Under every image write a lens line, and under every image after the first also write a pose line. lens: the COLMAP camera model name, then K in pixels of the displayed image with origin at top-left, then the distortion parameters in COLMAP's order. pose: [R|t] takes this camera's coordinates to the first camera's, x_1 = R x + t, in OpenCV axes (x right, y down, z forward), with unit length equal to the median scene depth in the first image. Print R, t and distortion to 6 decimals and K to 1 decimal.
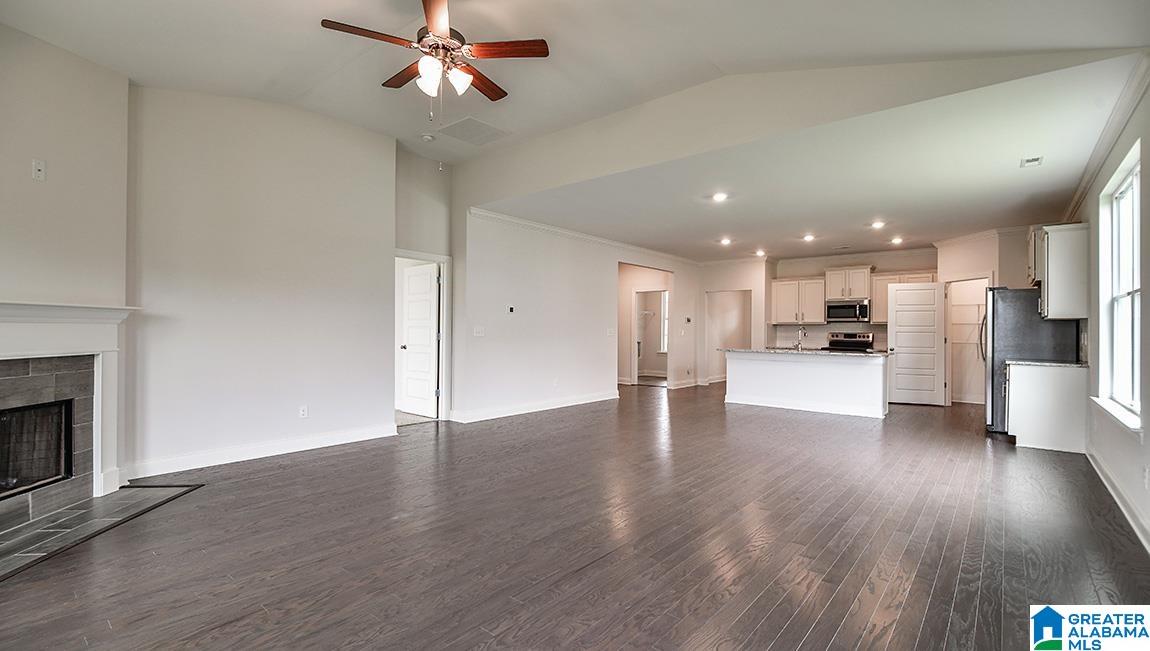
lens RADIAL K [[510.6, 0, 575.0], [0, 510.6, 325.5], [0, 0, 1]] dist [0.015764, -0.010002]
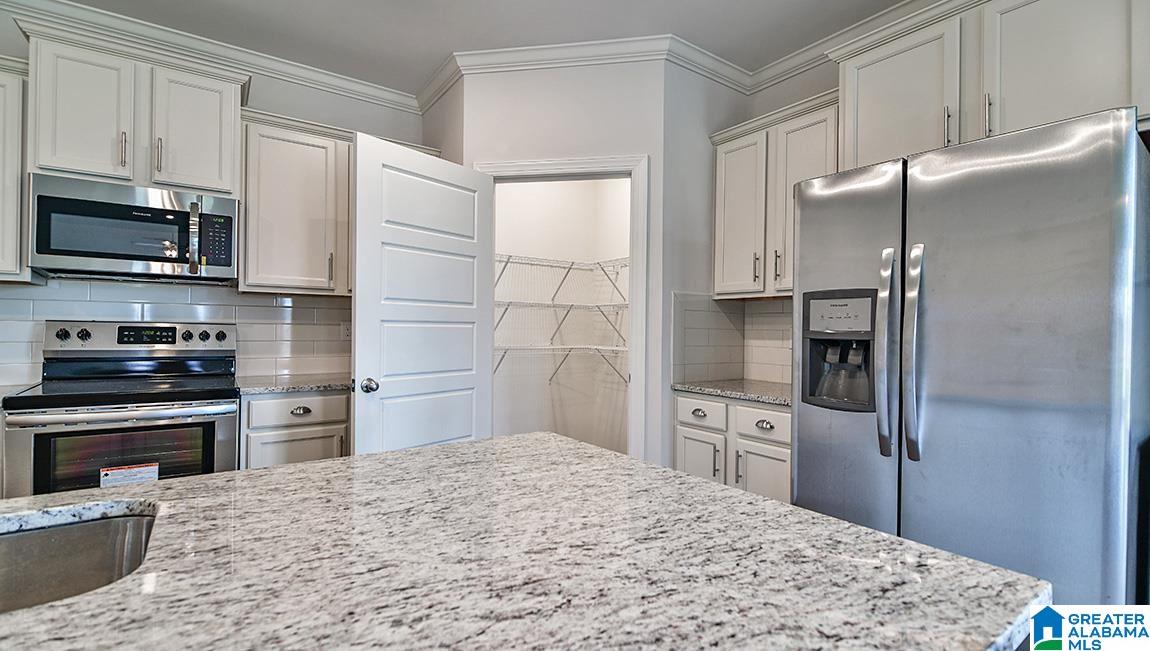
lens RADIAL K [[510.6, 0, 575.0], [0, 510.6, 325.5], [0, 0, 1]] dist [0.015764, -0.010002]
pose [[0.235075, -0.005103, 0.971964, 0.912858], [-0.018101, 0.999790, 0.009627, 0.025984], [-0.971809, -0.019856, 0.234933, 1.979138]]
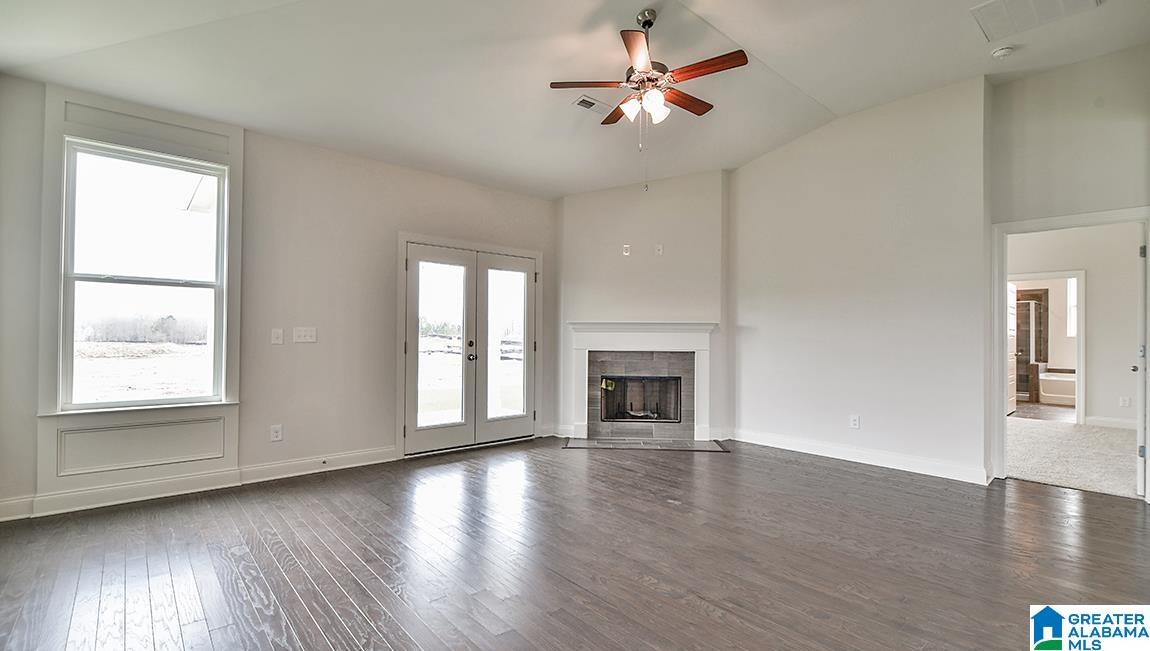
lens RADIAL K [[510.6, 0, 575.0], [0, 510.6, 325.5], [0, 0, 1]] dist [0.015764, -0.010002]
pose [[-0.144187, -0.027892, -0.989157, 0.670836], [-0.002393, 0.999610, -0.027838, 0.018719], [0.989548, -0.001647, -0.144198, 0.801190]]
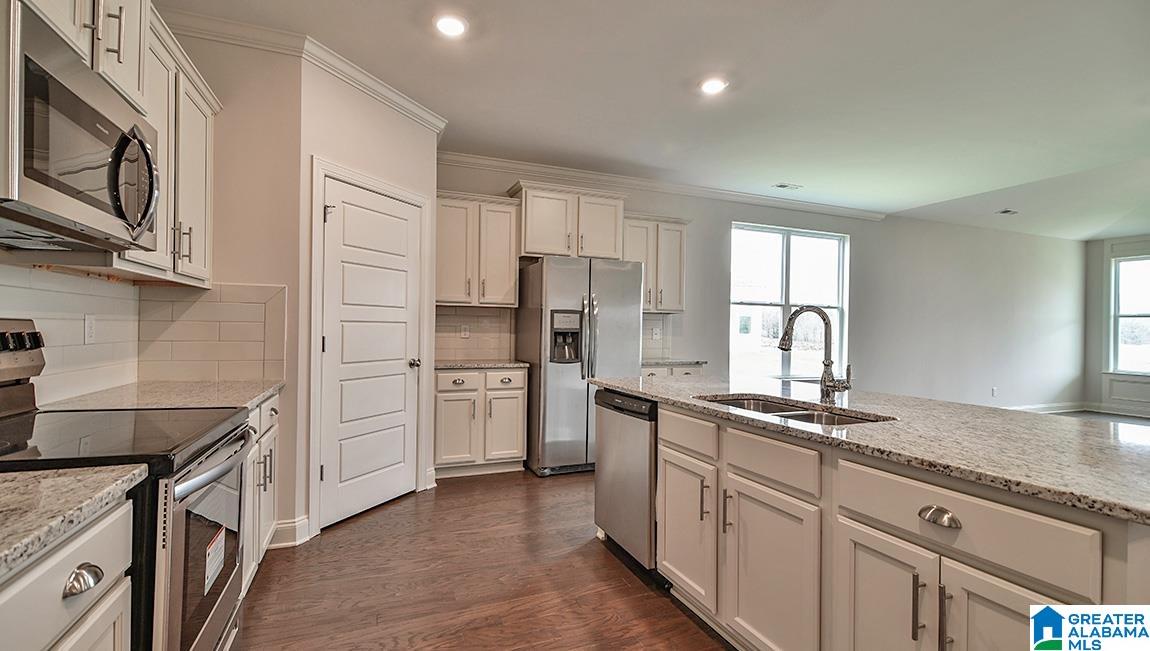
lens RADIAL K [[510.6, 0, 575.0], [0, 510.6, 325.5], [0, 0, 1]] dist [0.015764, -0.010002]
pose [[-0.888830, -0.021202, 0.457746, 0.934598], [-0.029081, 0.999525, -0.010170, 0.035920], [-0.457313, -0.022351, -0.889025, 2.700936]]
